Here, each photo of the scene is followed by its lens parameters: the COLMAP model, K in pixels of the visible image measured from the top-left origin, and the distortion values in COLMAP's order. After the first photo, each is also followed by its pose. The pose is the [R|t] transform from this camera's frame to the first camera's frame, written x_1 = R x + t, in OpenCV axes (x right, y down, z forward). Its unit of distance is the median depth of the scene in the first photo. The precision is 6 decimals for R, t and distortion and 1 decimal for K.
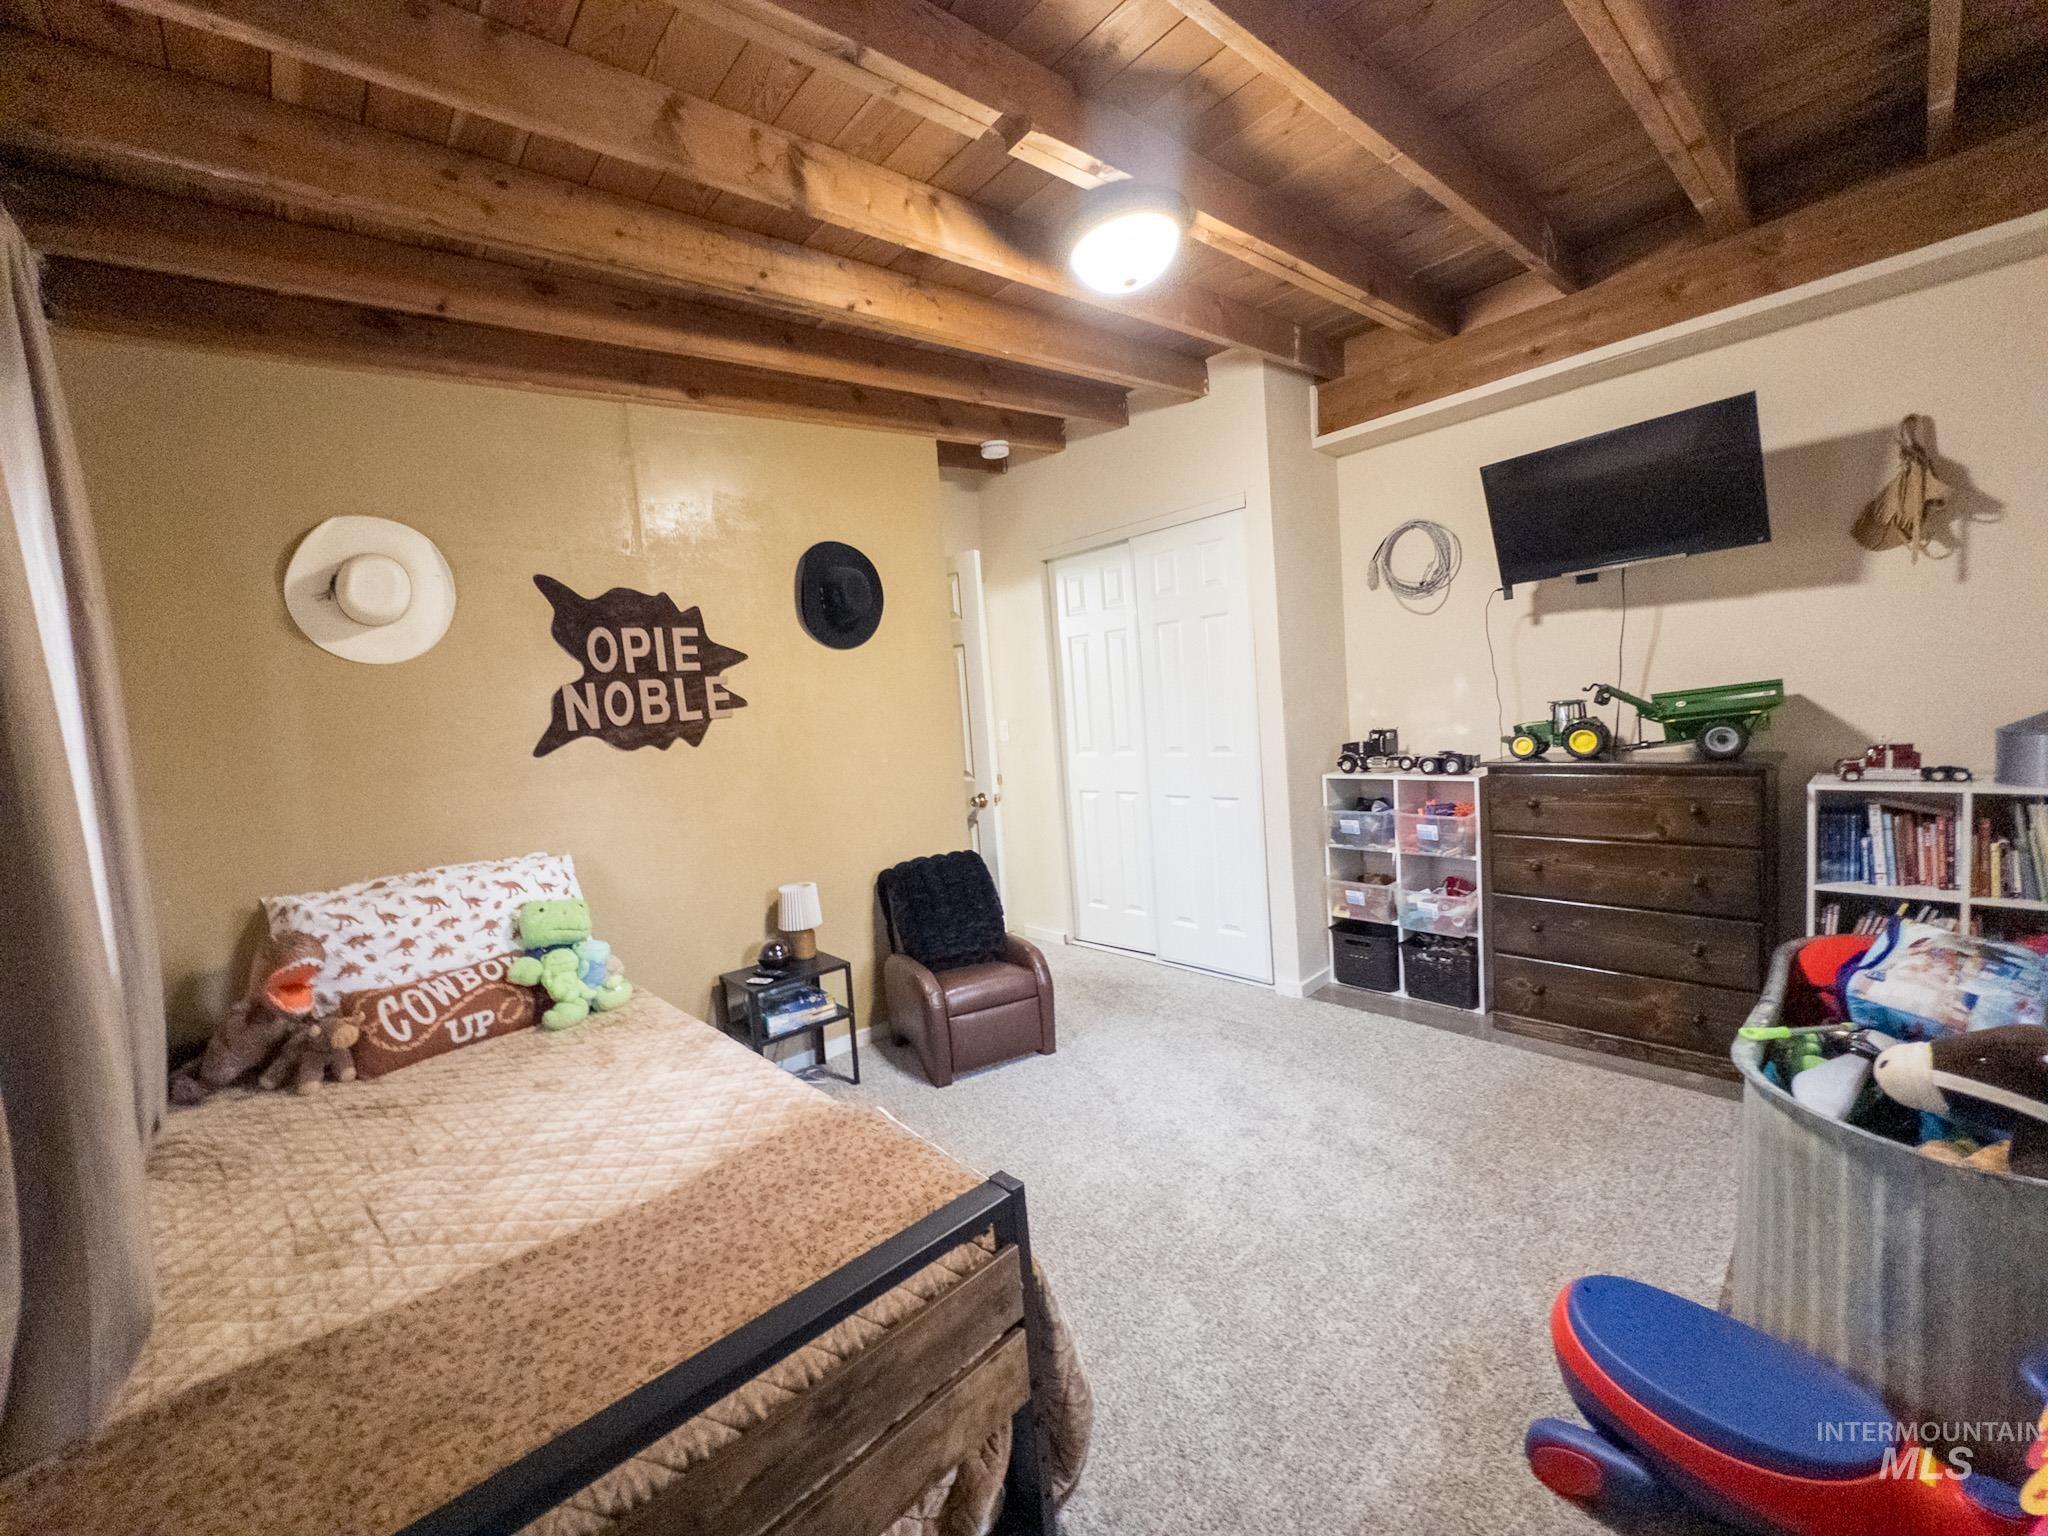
lens RADIAL K [[815.3, 0, 1025.0], [0, 815.3, 767.4], [0, 0, 1]] dist [-0.003048, 0.000829]
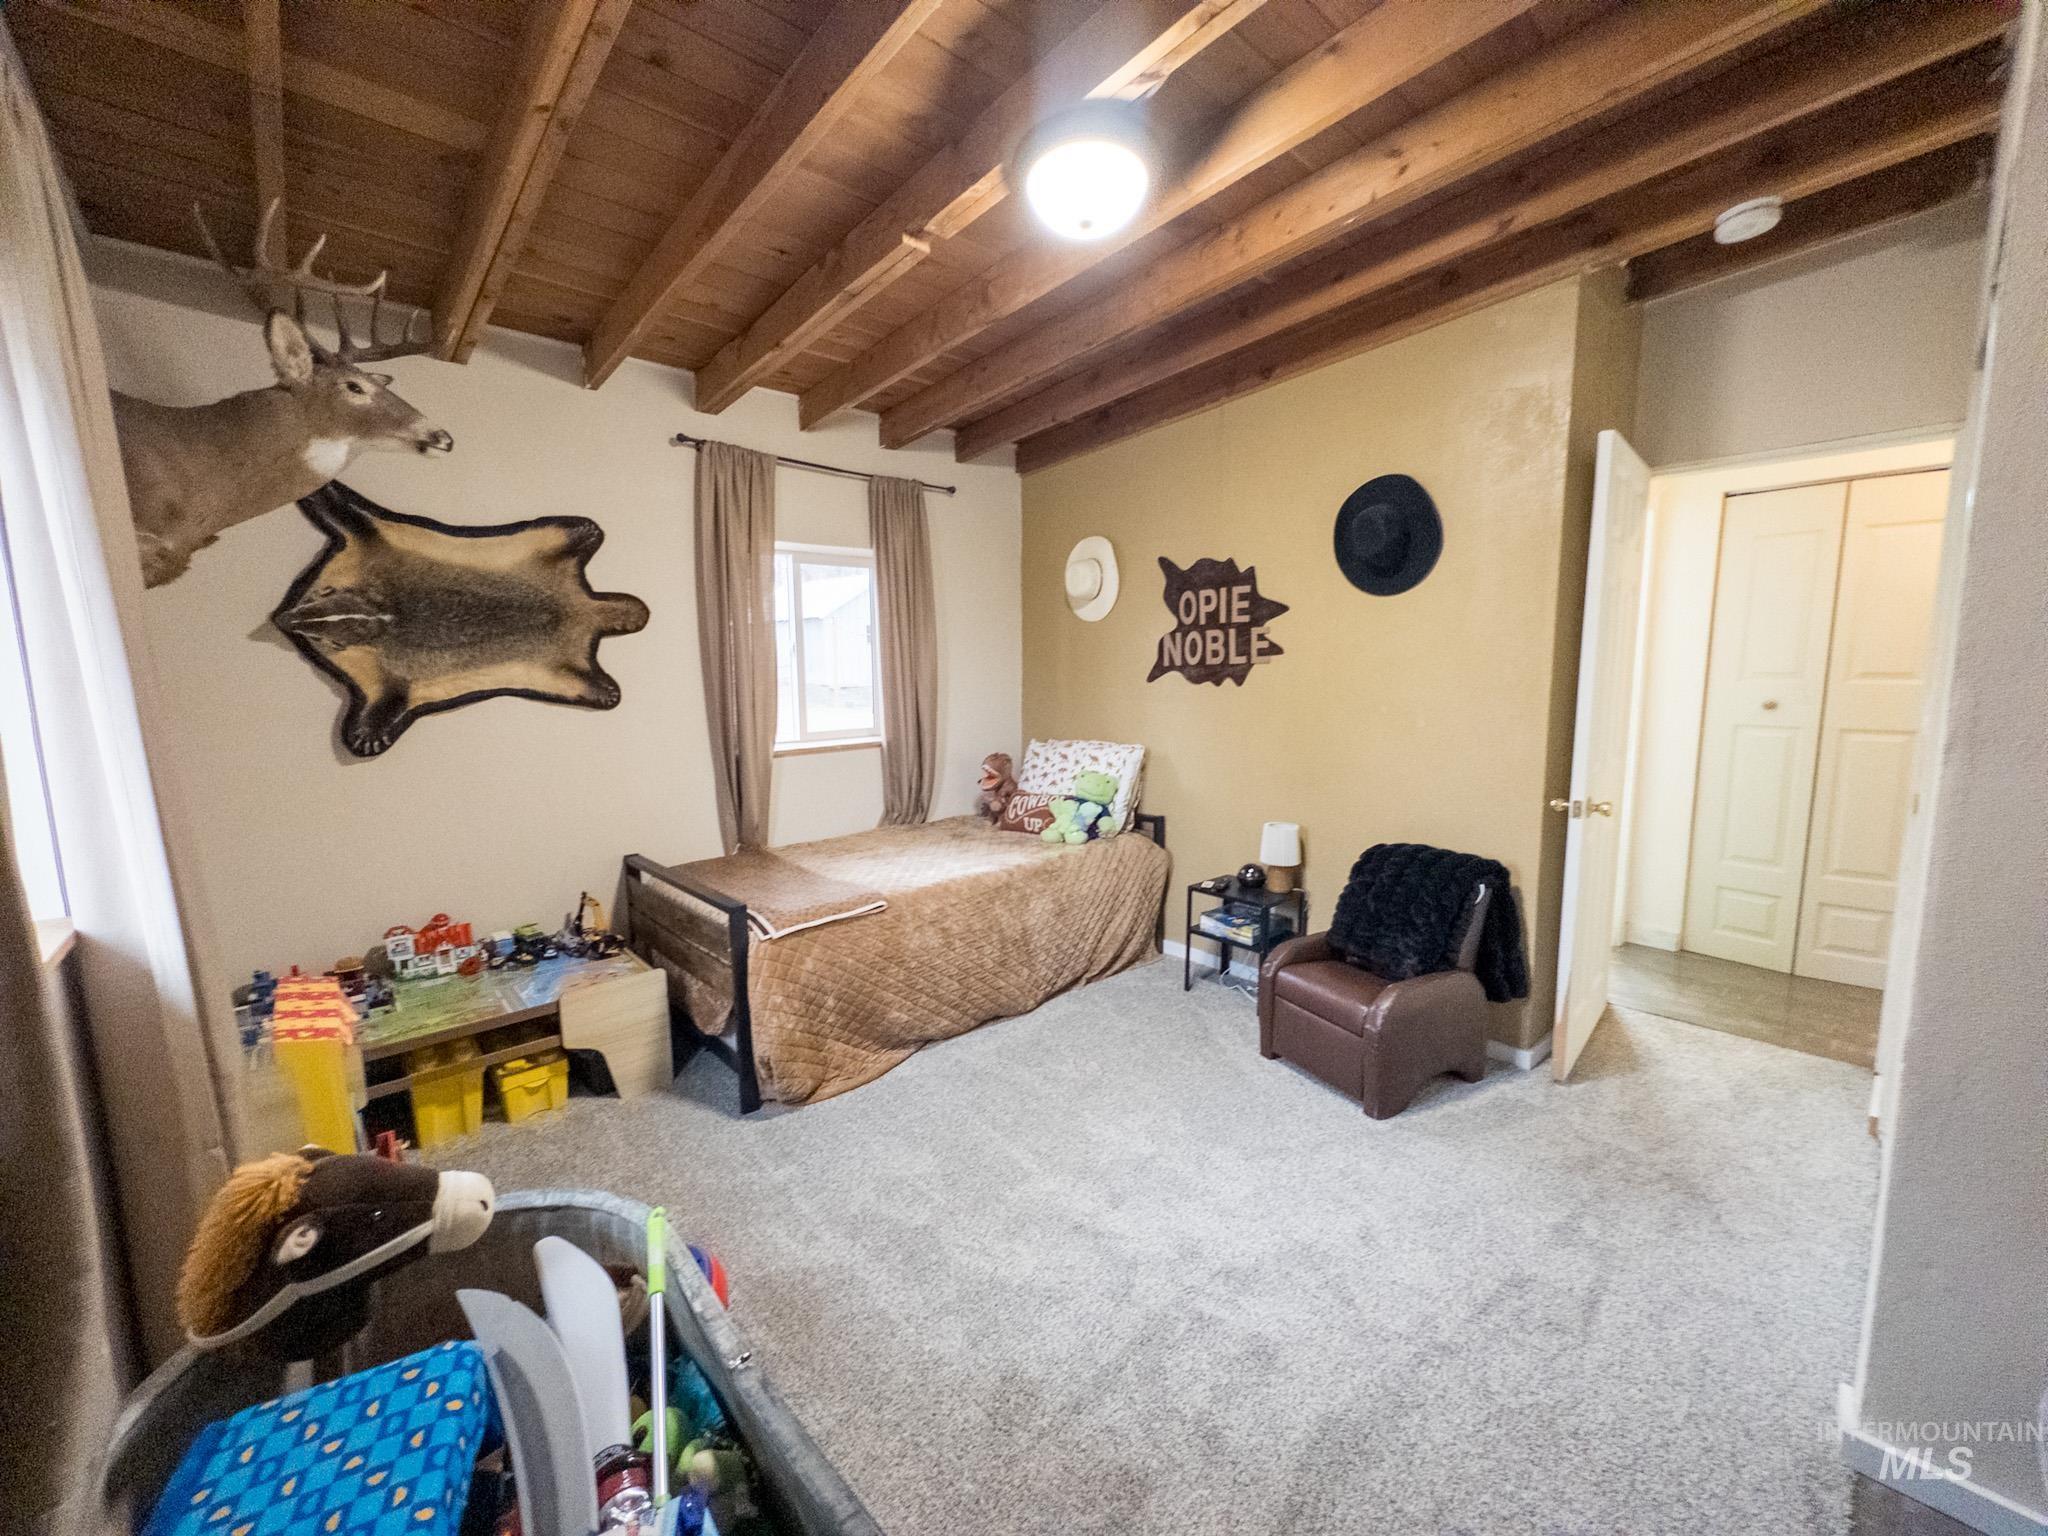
lens RADIAL K [[815.3, 0, 1015.9], [0, 815.3, 770.7], [0, 0, 1]] dist [-0.003048, 0.000829]
pose [[-0.008730, 0.214618, -0.976659, 0.824609], [-0.054458, 0.975145, 0.214772, -0.148821], [0.998478, 0.055062, 0.003175, 0.695483]]
